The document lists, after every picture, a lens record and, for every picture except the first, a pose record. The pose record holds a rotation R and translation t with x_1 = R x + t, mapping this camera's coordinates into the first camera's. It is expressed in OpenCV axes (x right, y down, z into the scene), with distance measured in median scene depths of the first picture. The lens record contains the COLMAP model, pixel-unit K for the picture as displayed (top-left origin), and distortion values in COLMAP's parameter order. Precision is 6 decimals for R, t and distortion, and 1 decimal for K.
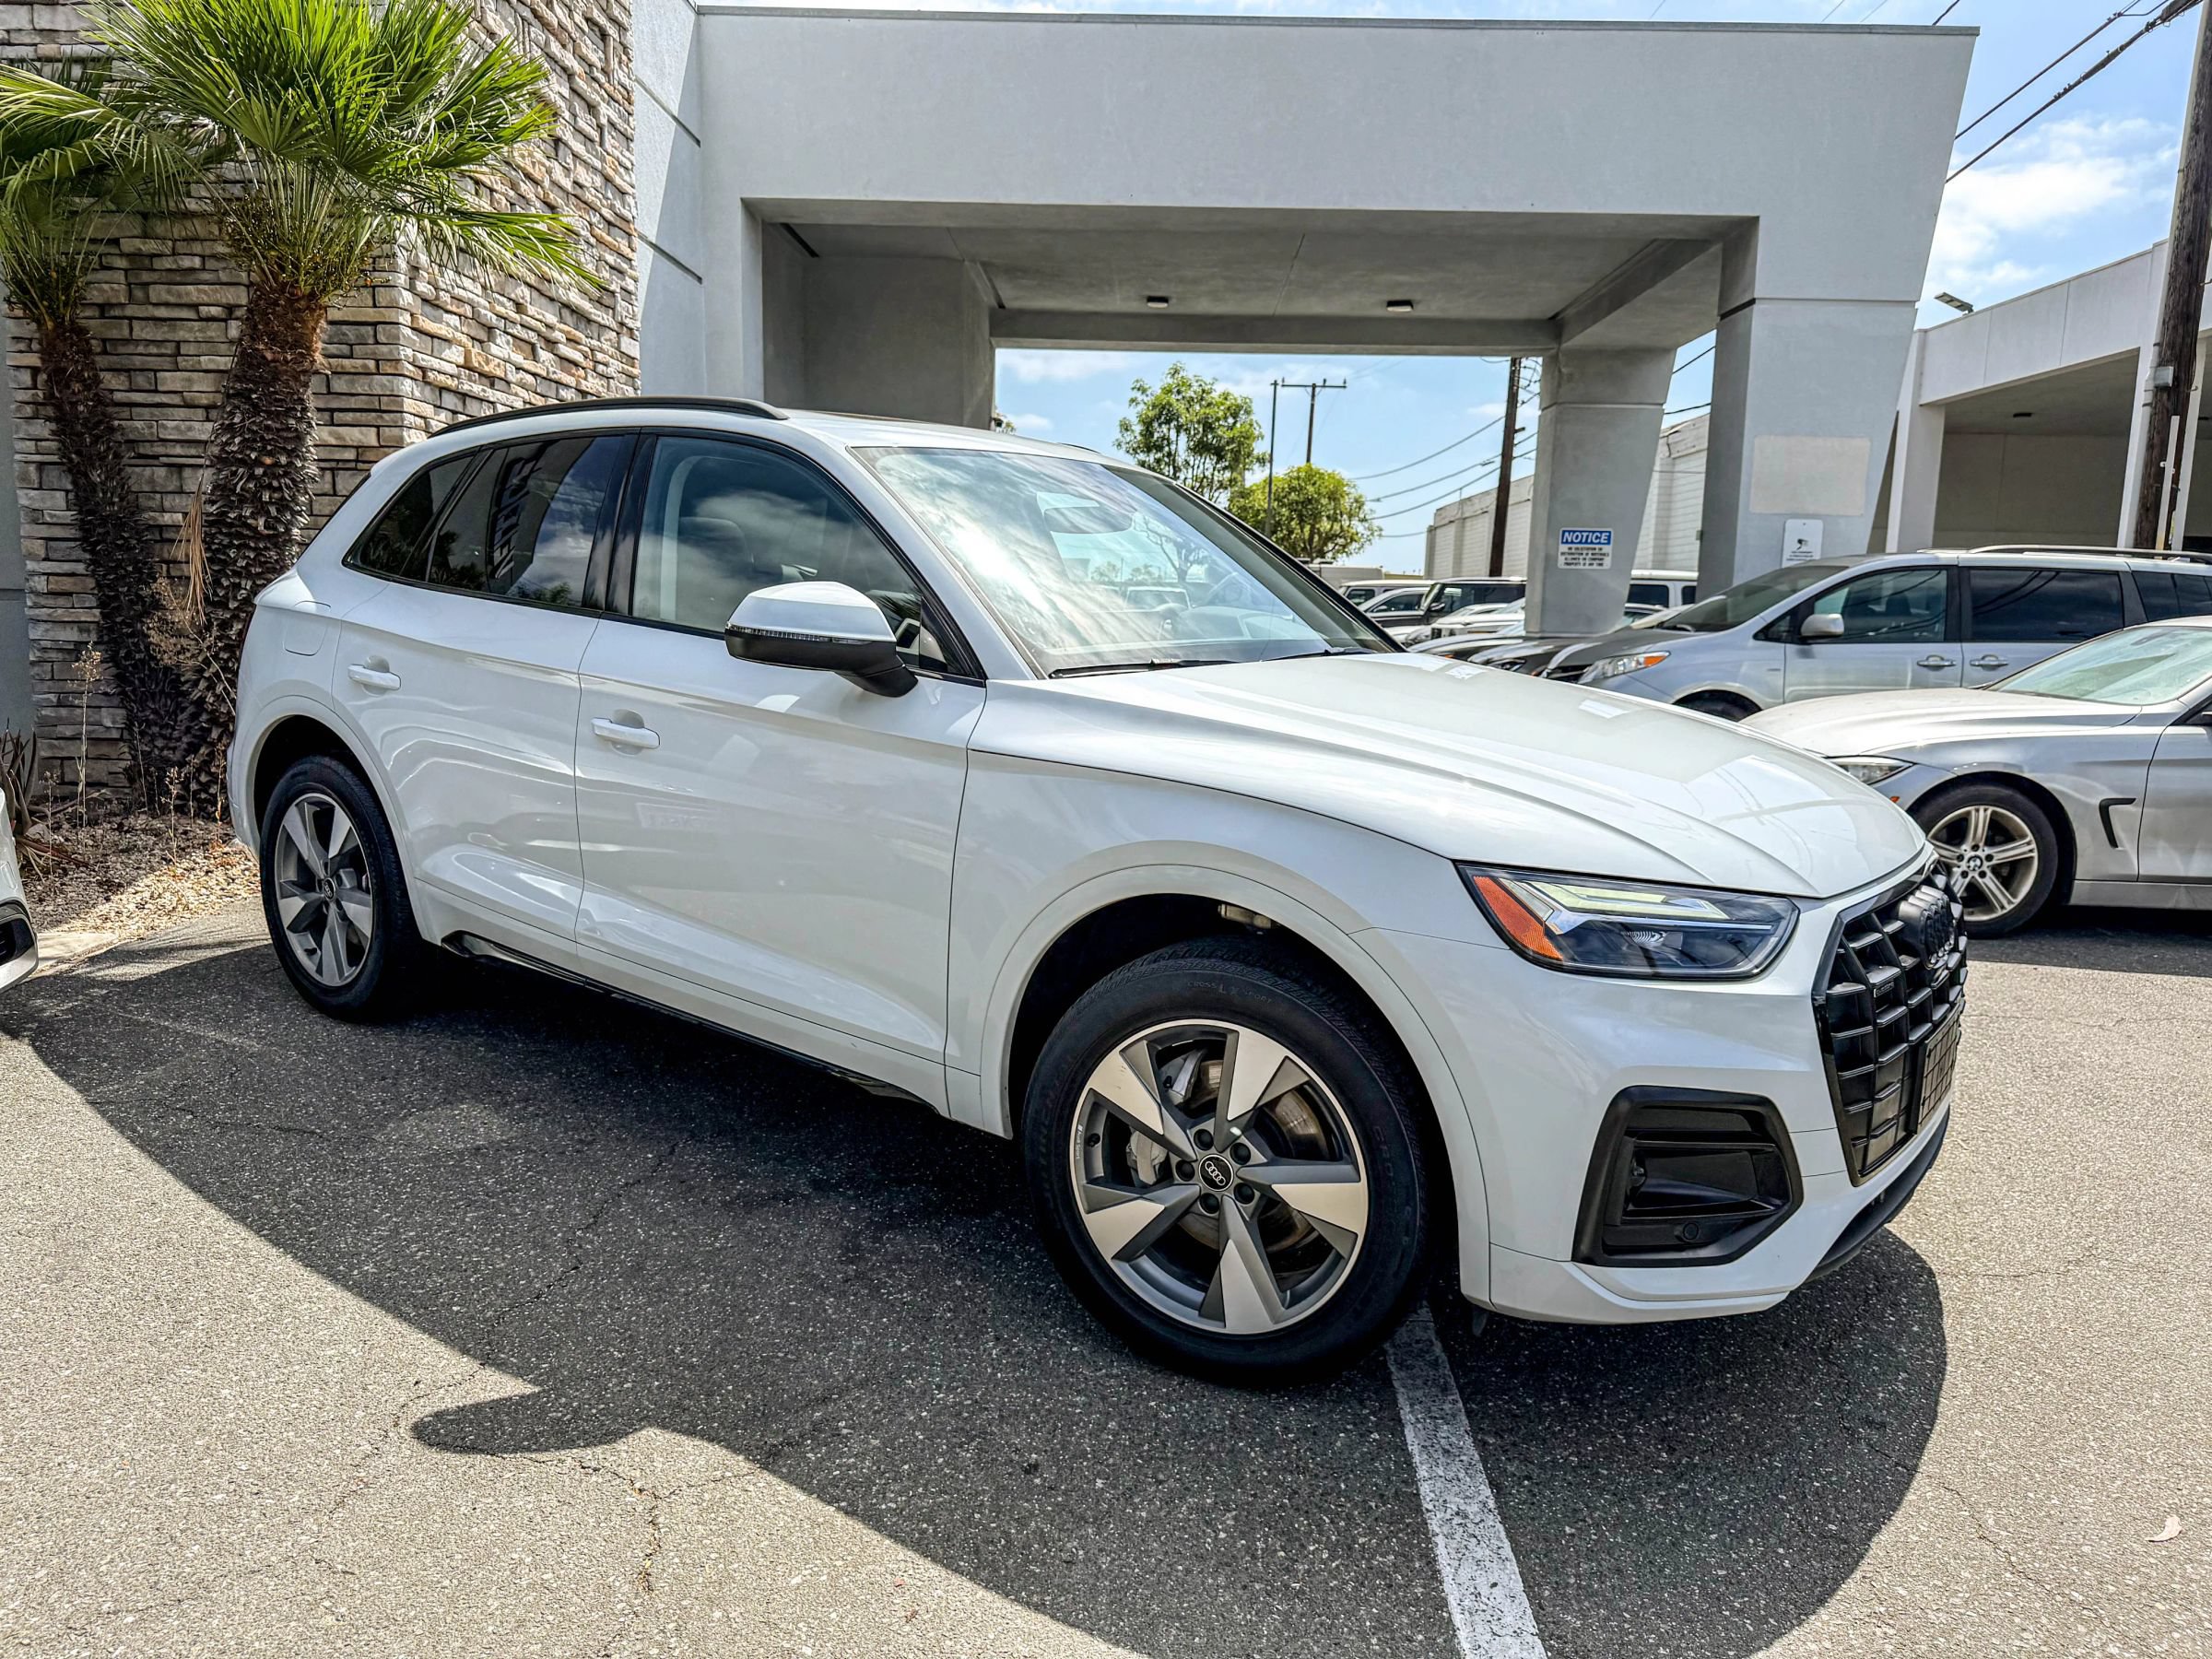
lens RADIAL K [[1539.9, 0, 1108.2], [0, 1539.9, 841.7], [0, 0, 1]] dist [0.008252, -0.011852]
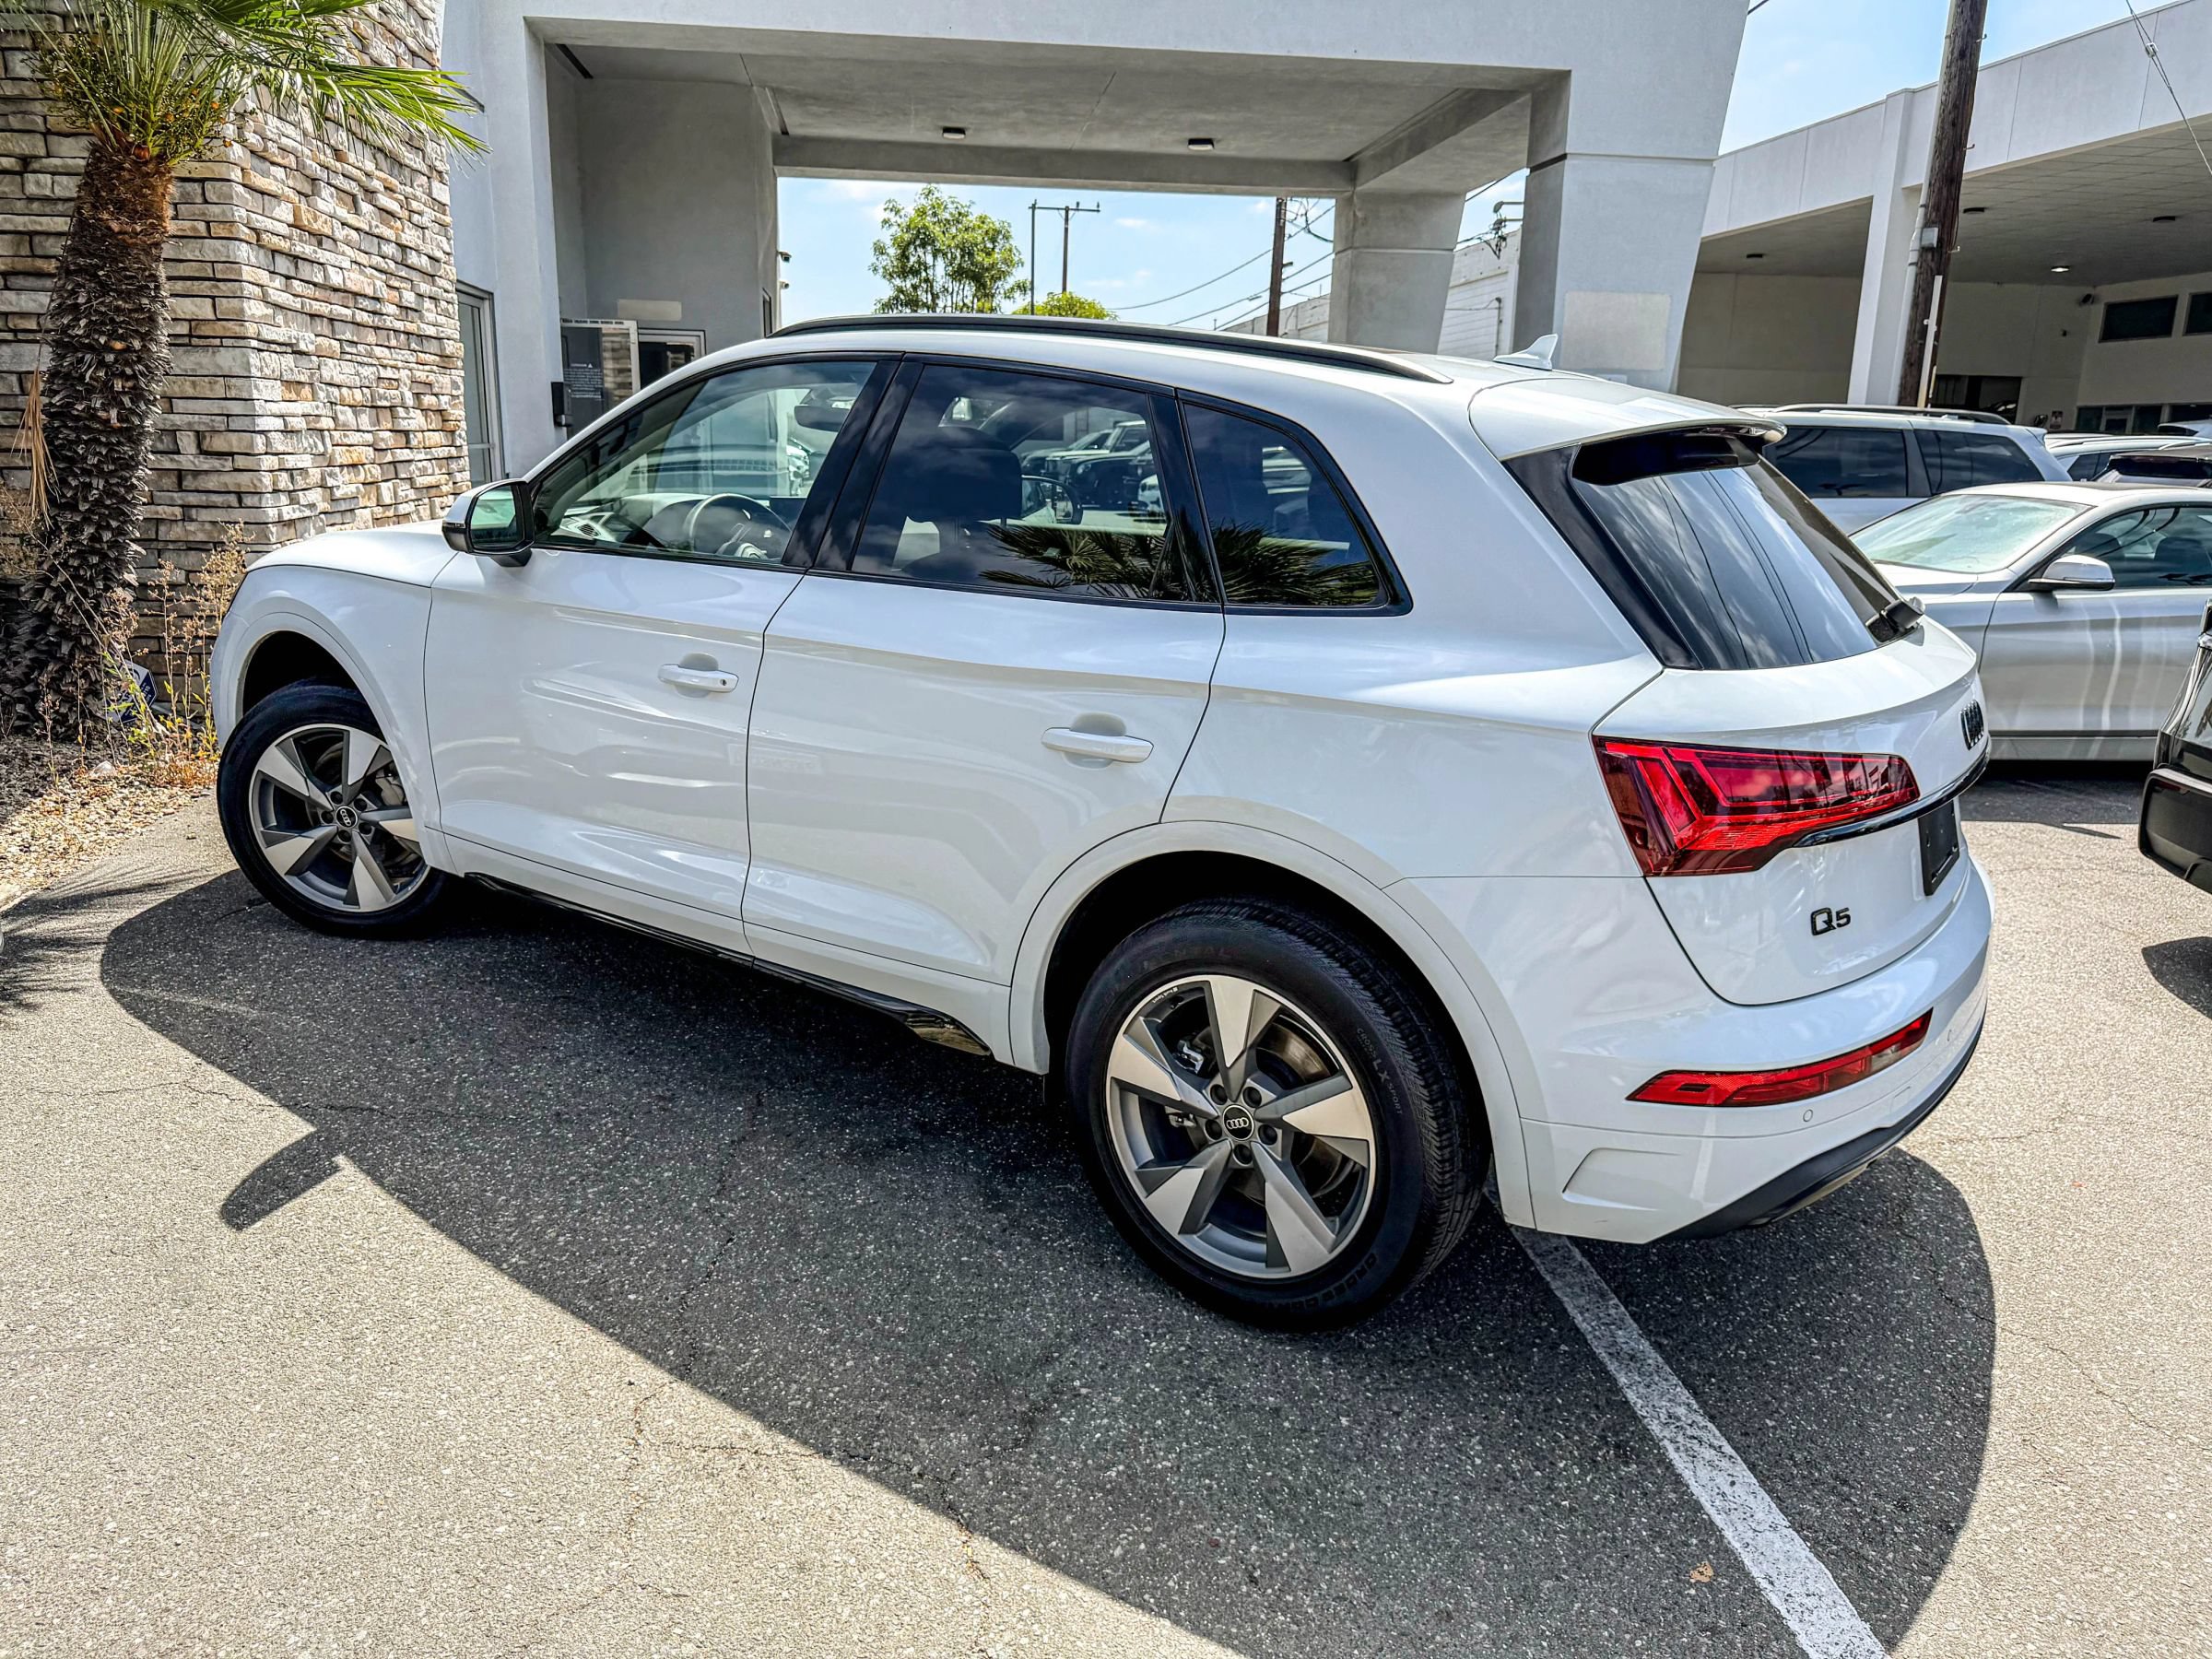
lens RADIAL K [[1540.2, 0, 1100.4], [0, 1540.2, 817.6], [0, 0, 1]] dist [0.009269, -0.013829]
pose [[0.988236, -0.042048, 0.147042, -0.116063], [0.028712, 0.995376, 0.091666, -0.036979], [-0.150217, -0.086366, 0.984874, 0.006024]]
